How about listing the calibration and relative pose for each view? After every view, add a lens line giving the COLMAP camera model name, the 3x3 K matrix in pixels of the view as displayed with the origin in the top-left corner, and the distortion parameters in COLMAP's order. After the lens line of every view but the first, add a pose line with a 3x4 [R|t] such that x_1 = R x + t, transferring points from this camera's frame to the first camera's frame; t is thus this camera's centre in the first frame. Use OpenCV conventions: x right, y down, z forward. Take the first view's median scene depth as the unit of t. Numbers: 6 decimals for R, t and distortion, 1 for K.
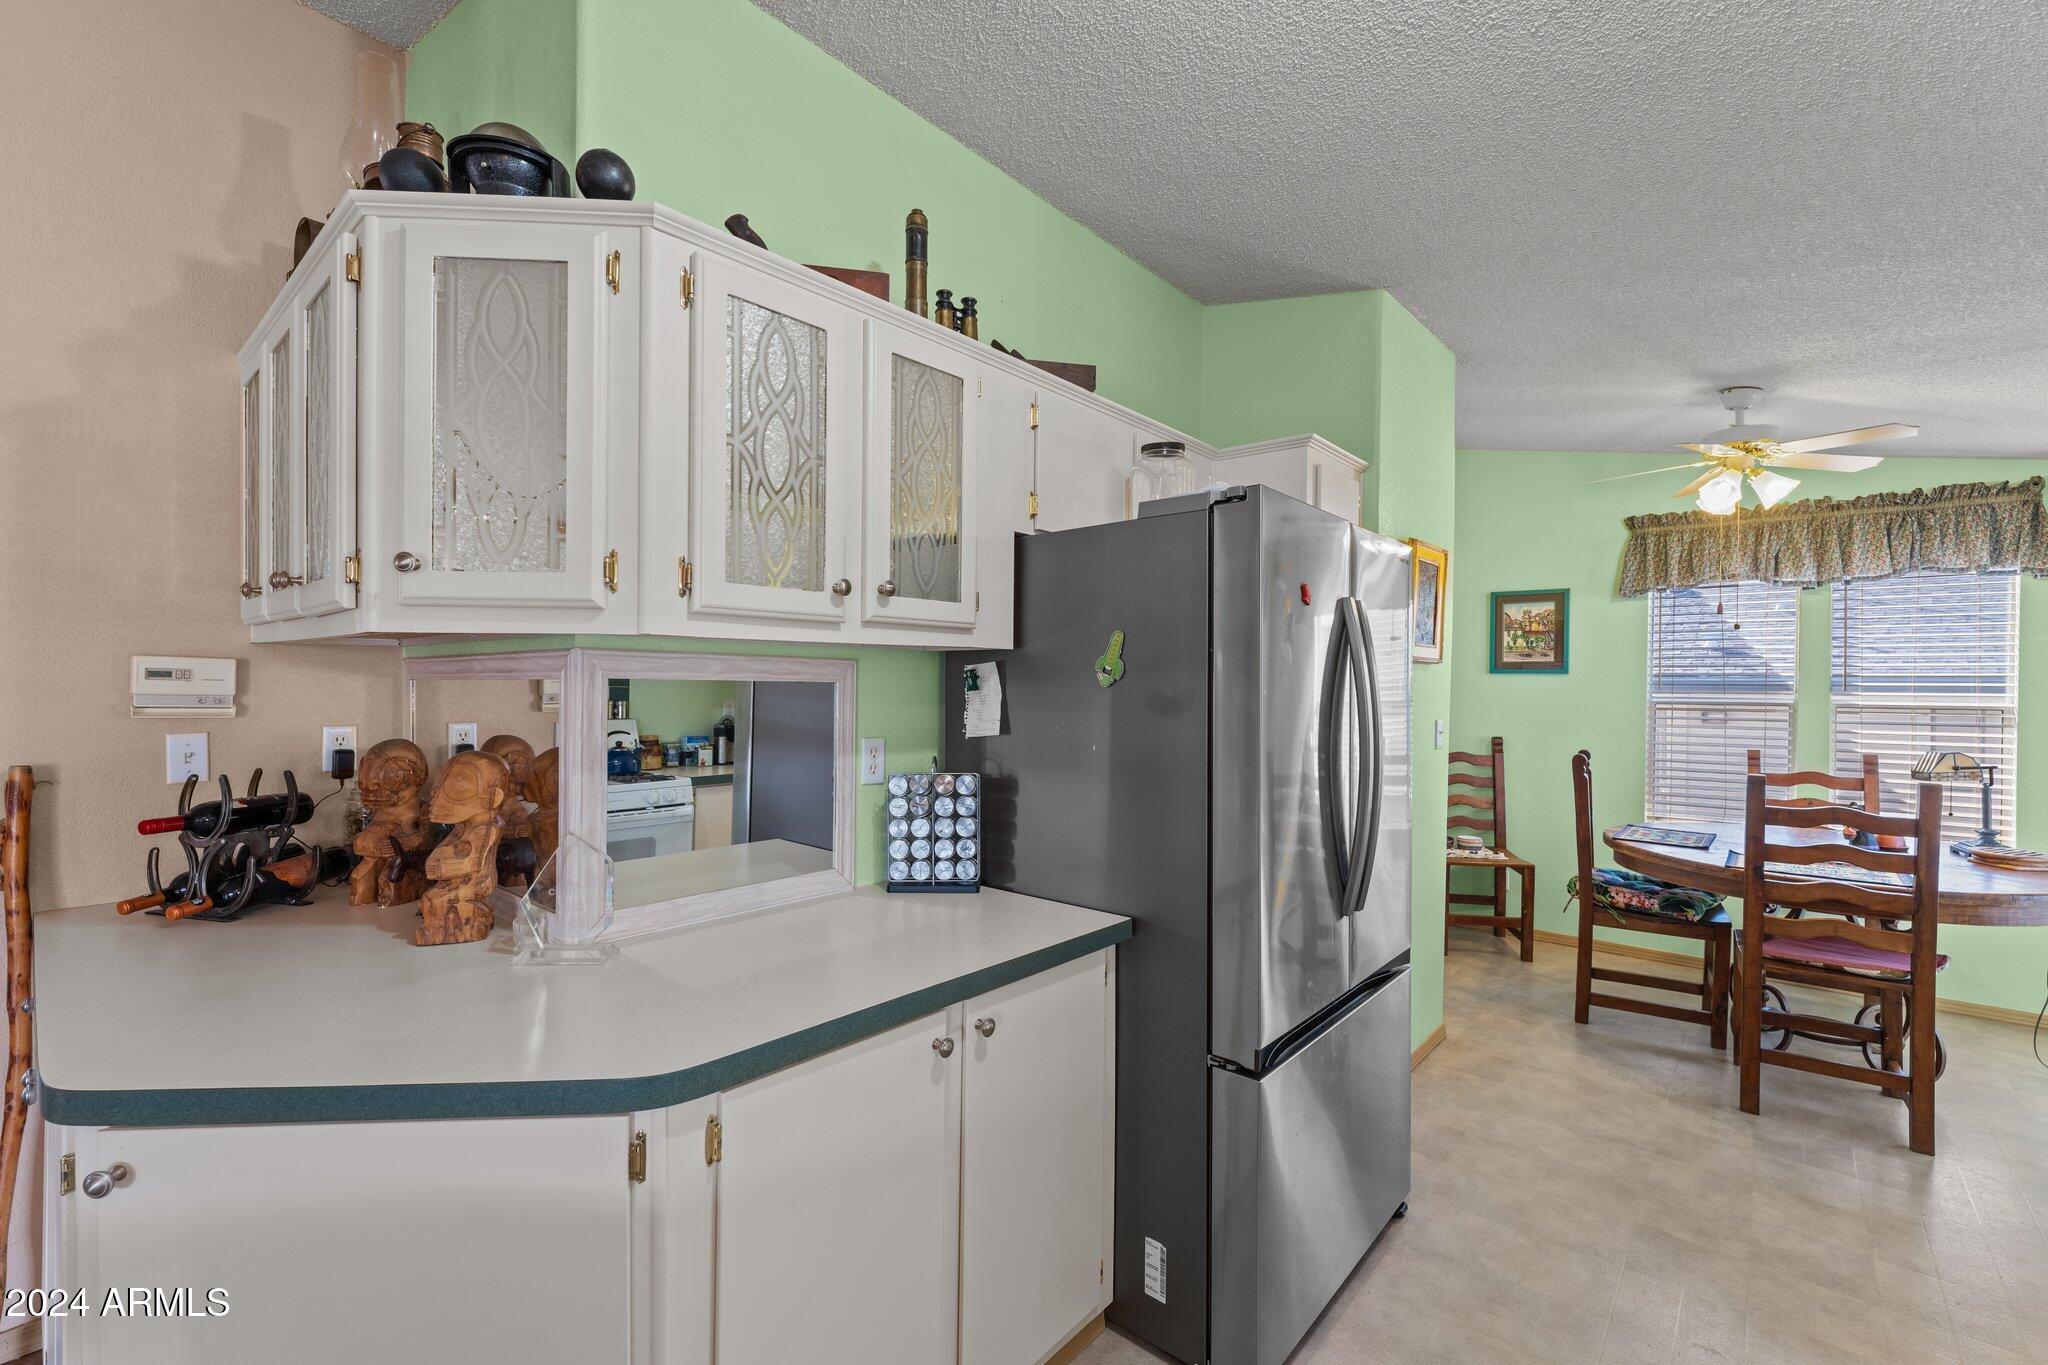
lens RADIAL K [[877.1, 0, 1014.6], [0, 877.1, 692.2], [0, 0, 1]] dist [-0.004904, 0.000566]
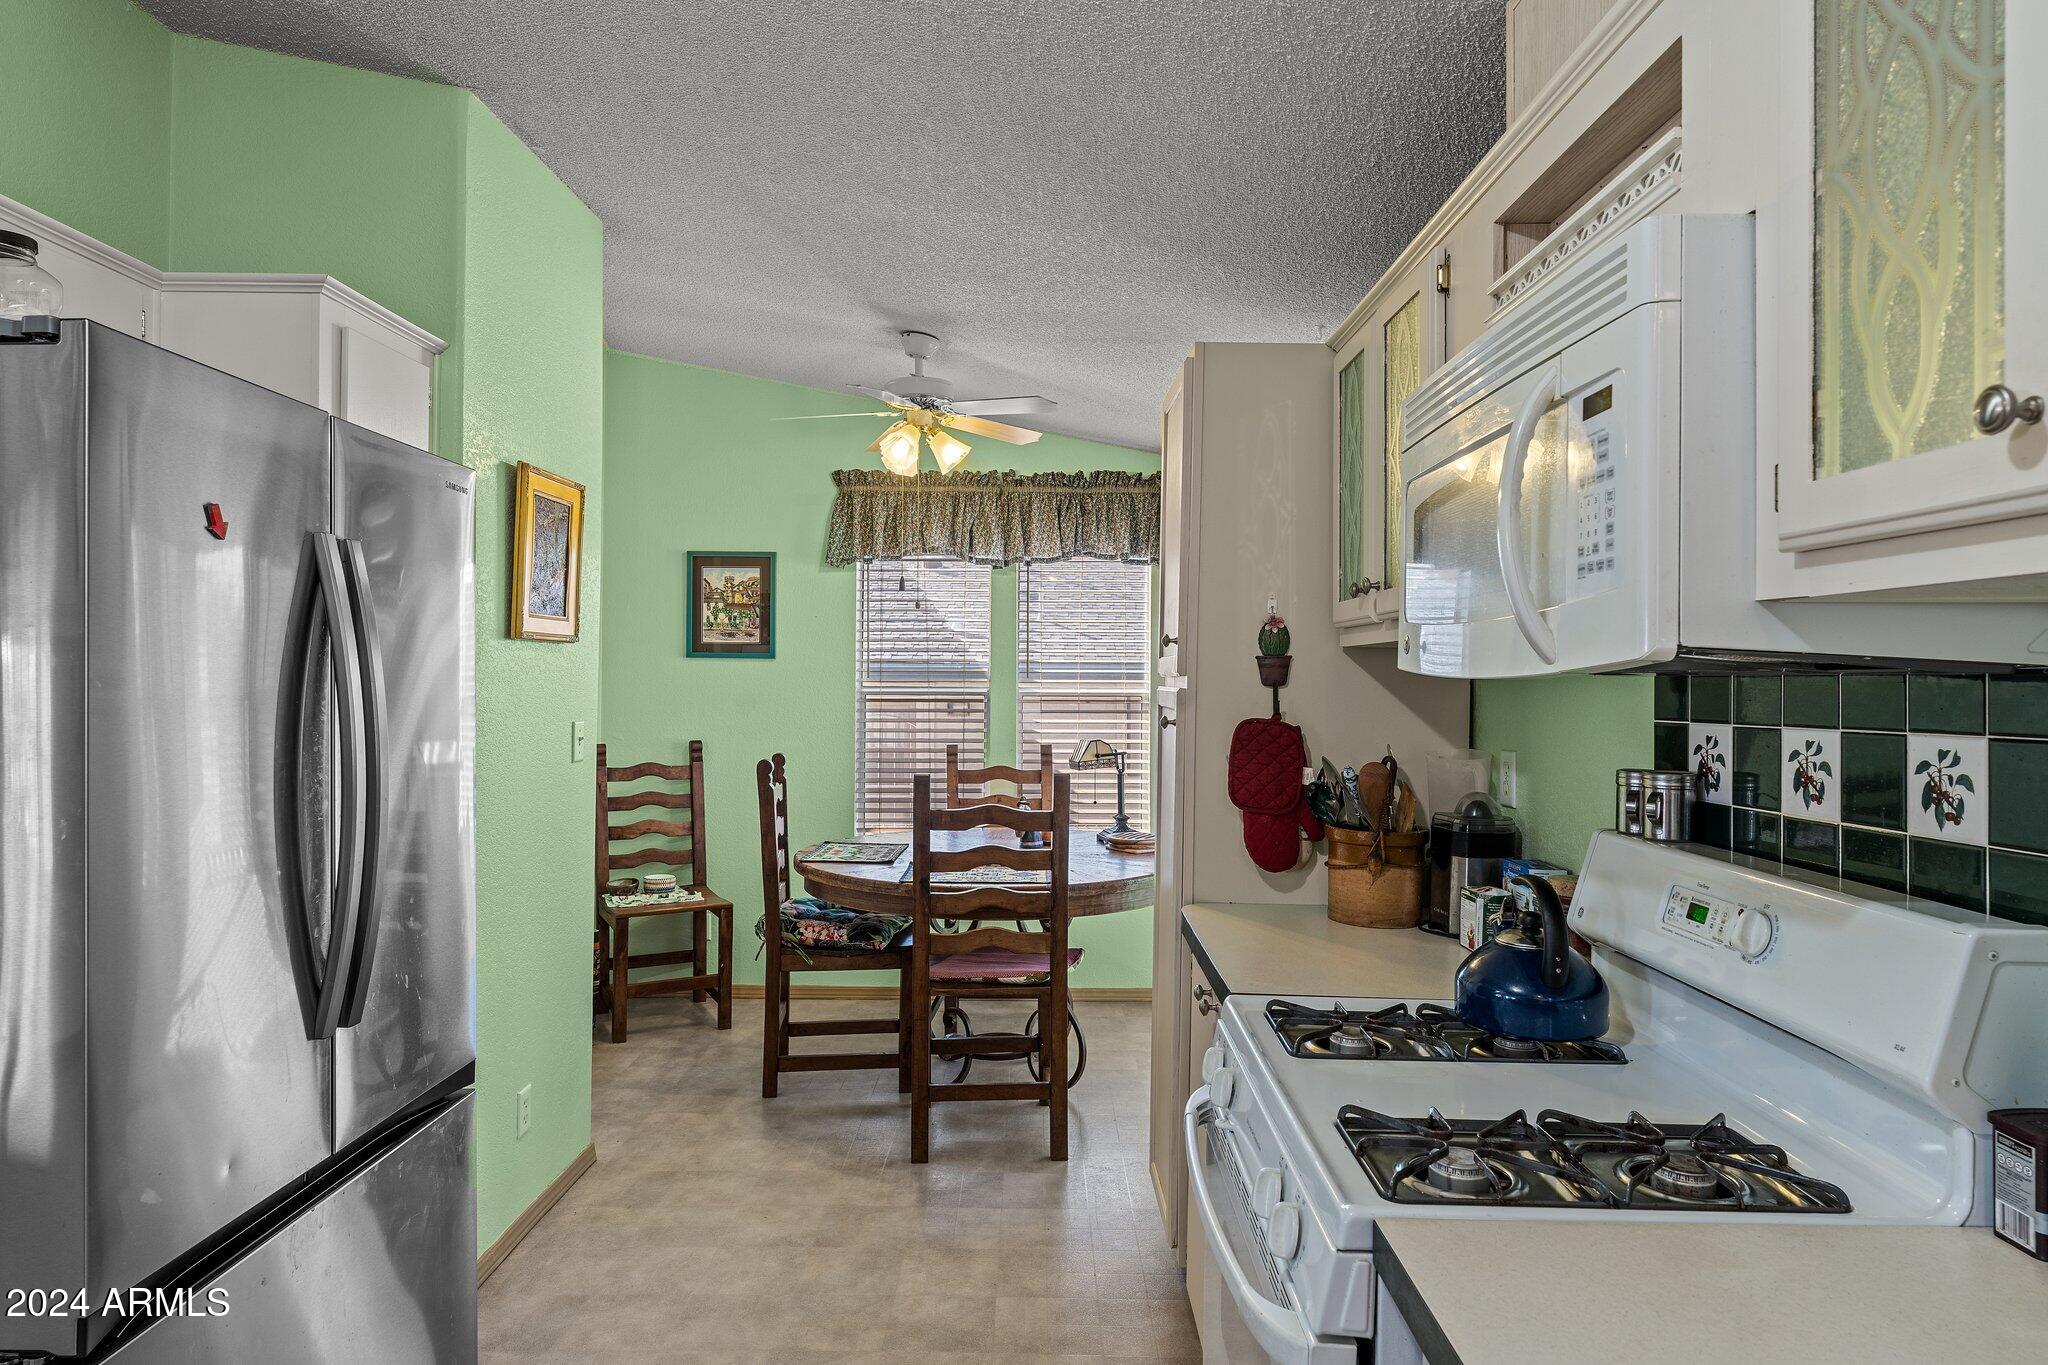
lens RADIAL K [[1231.5, 0, 1028.0], [0, 1231.5, 675.3], [0, 0, 1]] dist [-0.002962, -0.006017]
pose [[0.752573, -0.002951, 0.658502, 0.095018], [0.007484, 0.999964, -0.004072, 0.000881], [-0.658466, 0.007993, 0.752568, 0.000505]]
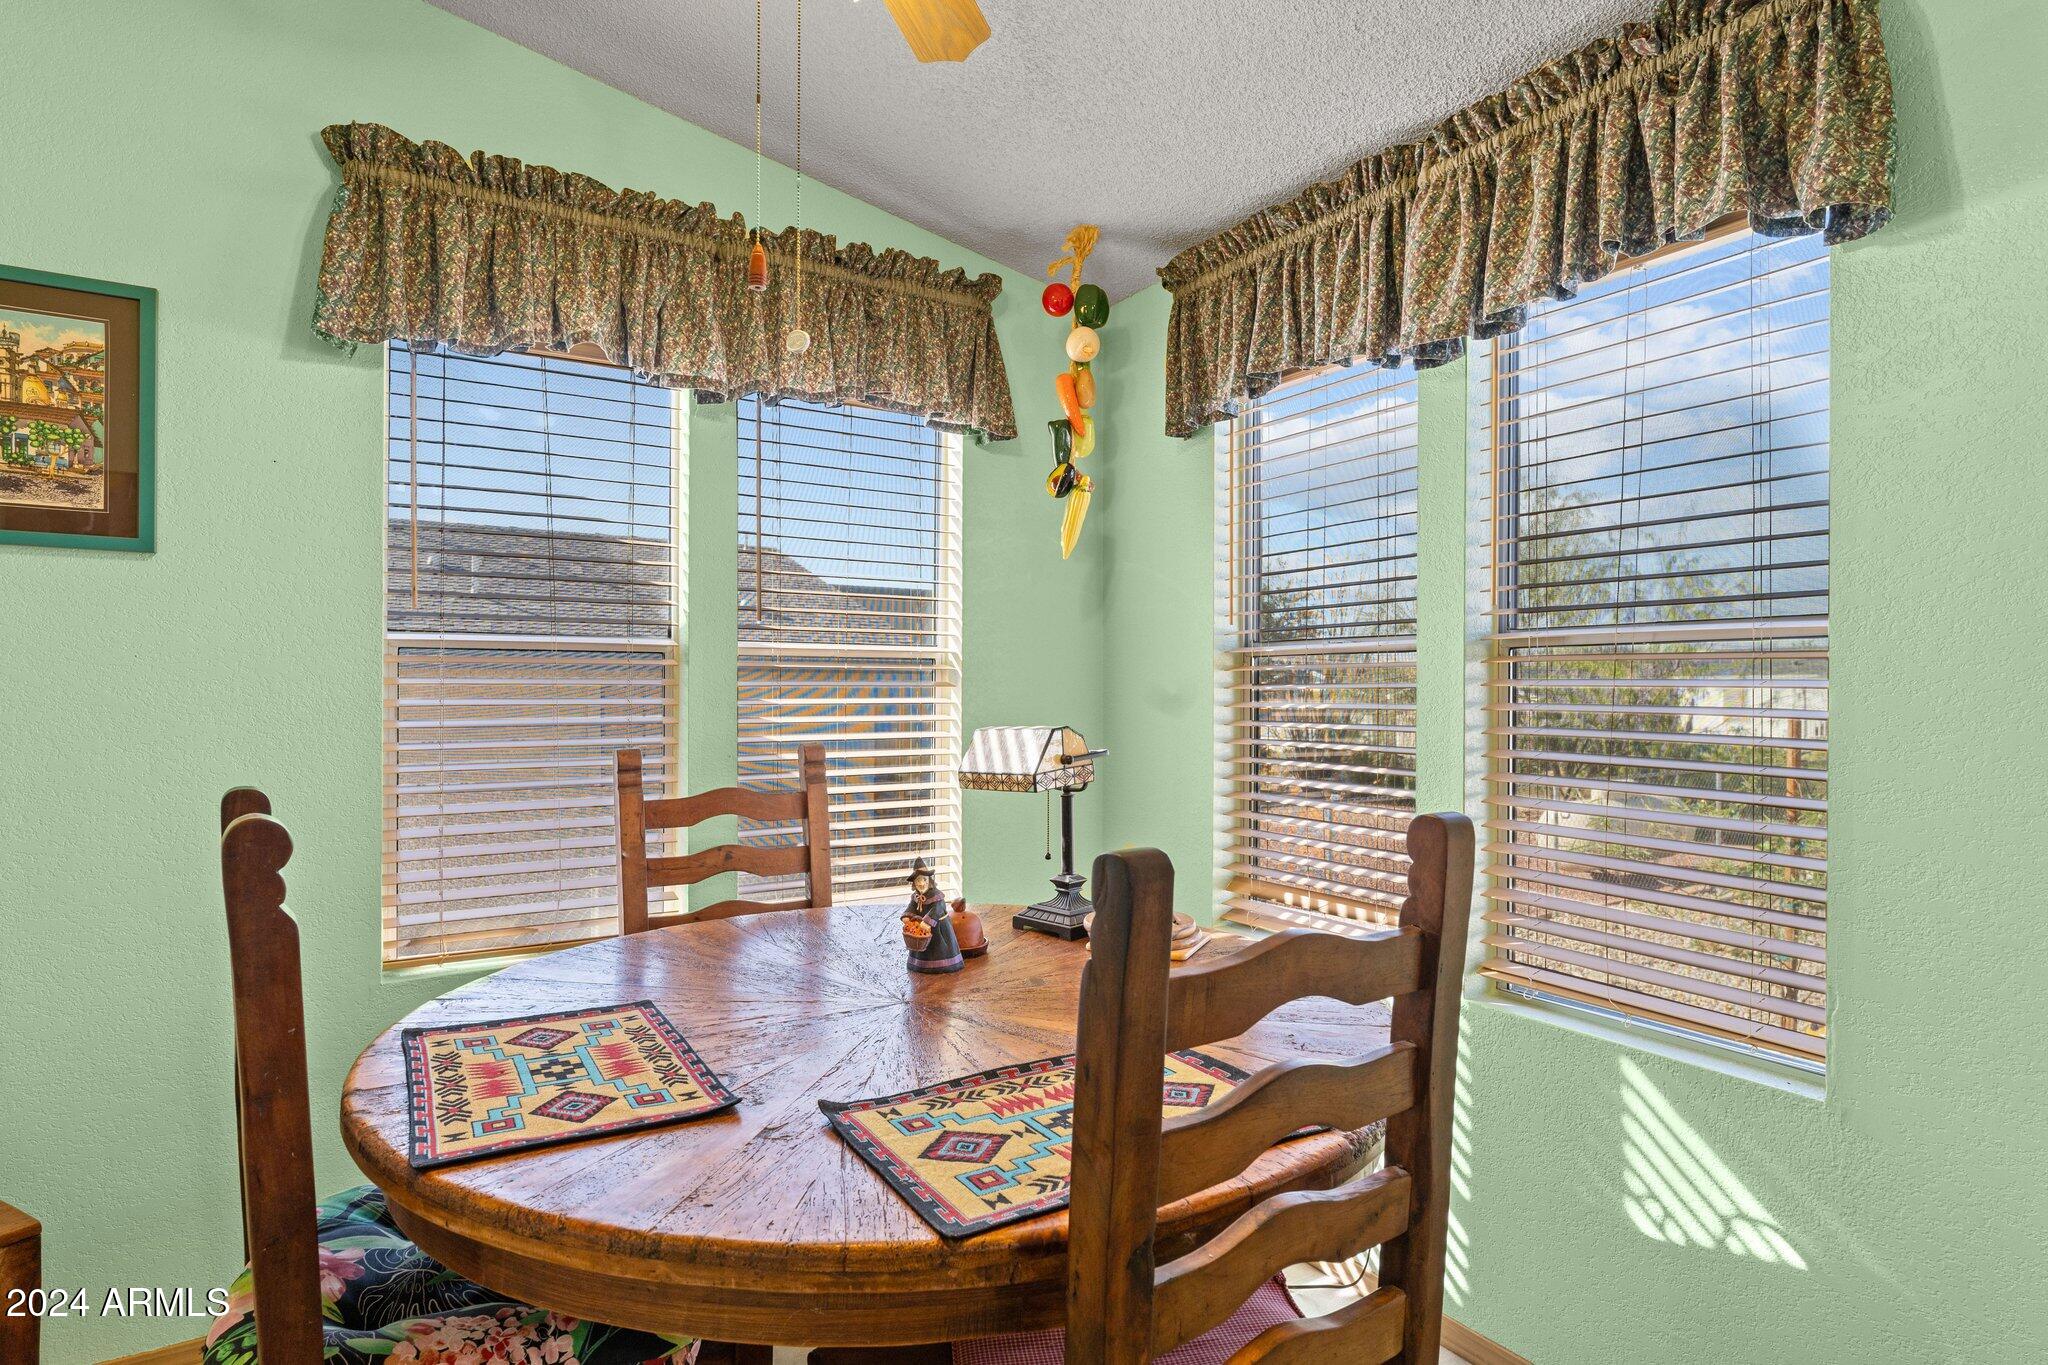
lens RADIAL K [[1071.3, 0, 1021.7], [0, 1071.3, 687.9], [0, 0, 1]] dist [-0.001688, -0.000020]
pose [[0.297956, -0.004334, 0.954570, 0.509326], [0.008494, 0.999962, 0.001889, 0.046308], [-0.954542, 0.007546, 0.297981, 0.838855]]
